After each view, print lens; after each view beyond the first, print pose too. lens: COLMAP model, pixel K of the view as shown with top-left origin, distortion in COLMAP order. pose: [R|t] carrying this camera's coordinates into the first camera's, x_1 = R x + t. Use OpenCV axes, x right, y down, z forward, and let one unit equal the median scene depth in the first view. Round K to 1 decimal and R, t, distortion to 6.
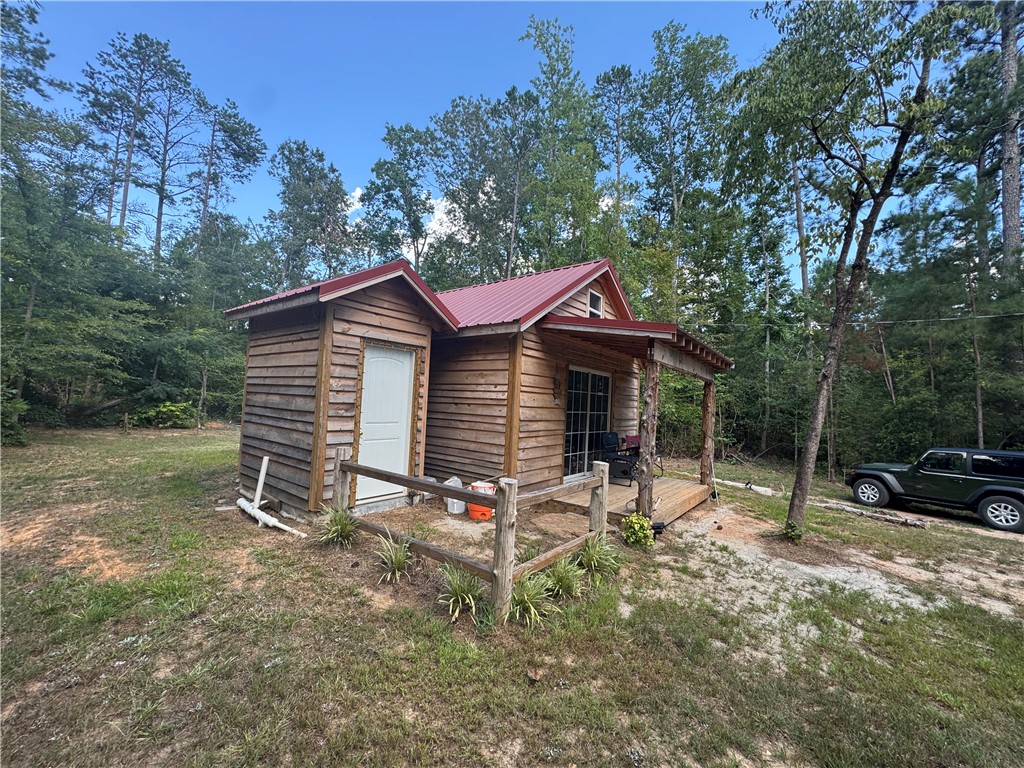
lens RADIAL K [[407.4, 0, 513.8], [0, 407.4, 380.9], [0, 0, 1]] dist [-0.001048, 0.000523]
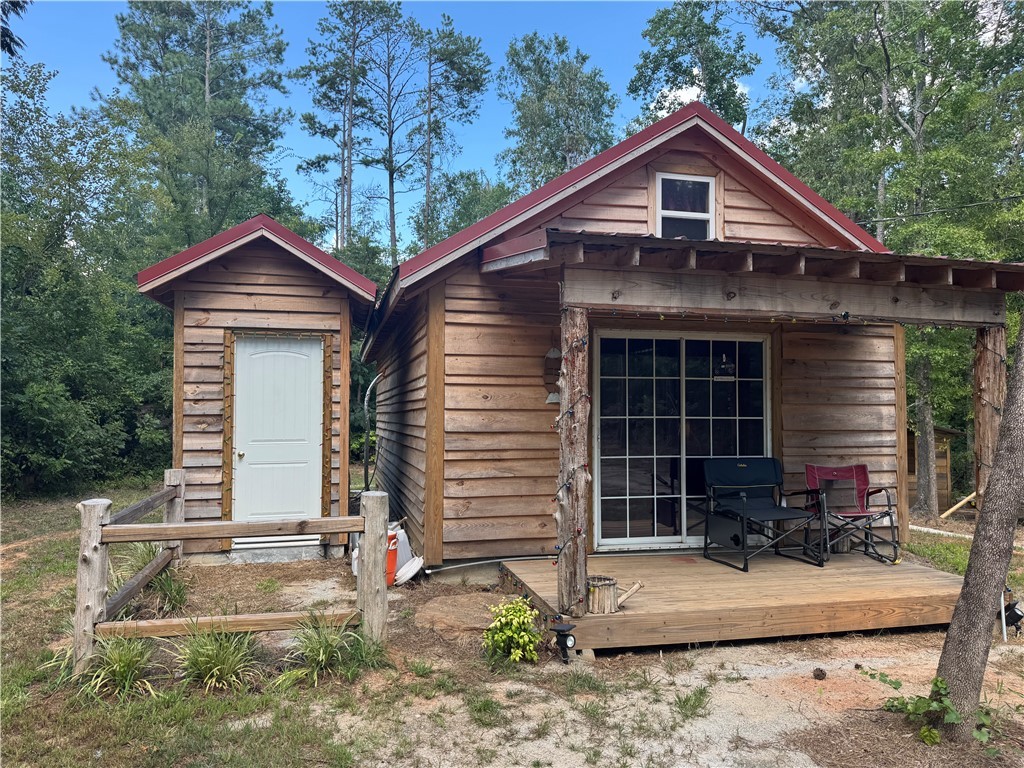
lens RADIAL K [[721.2, 0, 513.8], [0, 721.2, 381.6], [0, 0, 1]] dist [0.044331, -0.057397]
pose [[0.783159, -0.073333, -0.617482, 0.716651], [0.068030, 0.997165, -0.032142, 0.059547], [0.618089, -0.016835, 0.785928, 0.212884]]
